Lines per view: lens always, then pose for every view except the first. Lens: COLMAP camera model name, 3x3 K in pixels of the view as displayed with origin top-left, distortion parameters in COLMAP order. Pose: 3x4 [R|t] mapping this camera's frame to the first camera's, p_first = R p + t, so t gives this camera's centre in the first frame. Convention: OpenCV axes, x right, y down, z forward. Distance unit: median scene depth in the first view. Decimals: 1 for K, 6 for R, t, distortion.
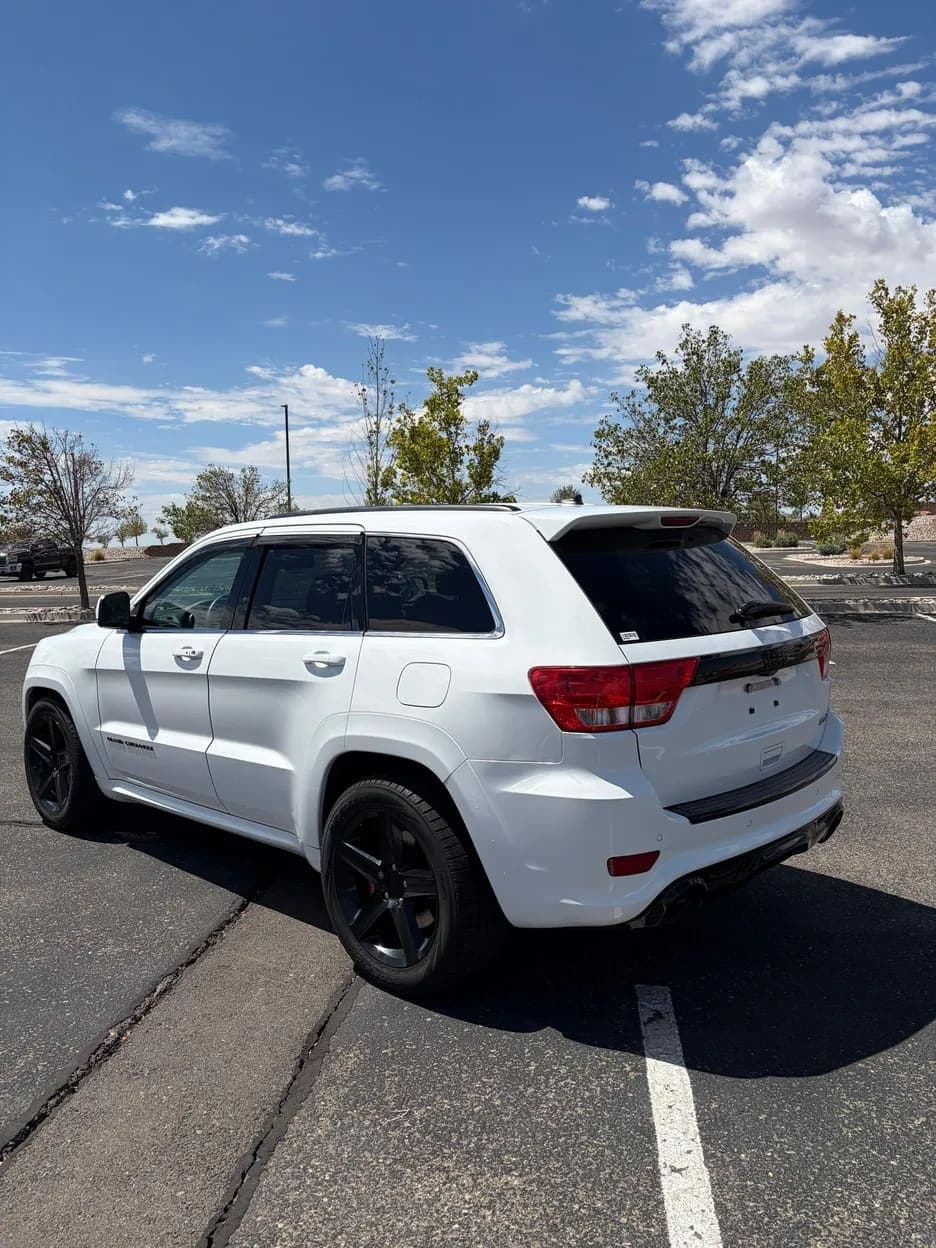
lens RADIAL K [[975.6, 0, 467.9], [0, 975.6, 625.1], [0, 0, 1]] dist [0.006603, 0.004685]
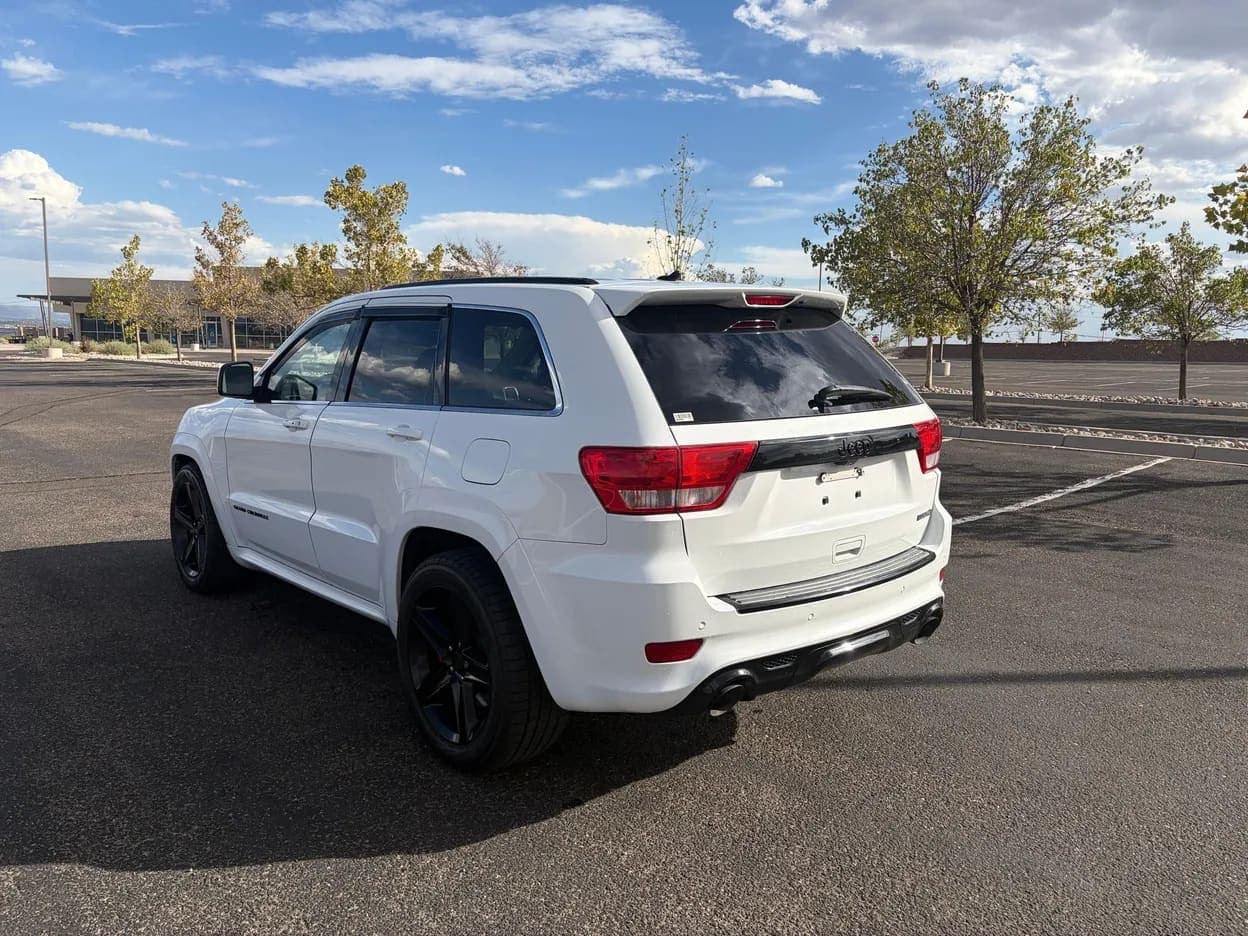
lens RADIAL K [[975.6, 0, 623.3], [0, 975.6, 467.0], [0, 0, 1]] dist [0.006603, 0.004685]
pose [[0.996586, 0.036017, -0.074288, 0.155959], [-0.031682, 0.997771, 0.058727, 0.004935], [0.076238, -0.056173, 0.995506, 0.031074]]
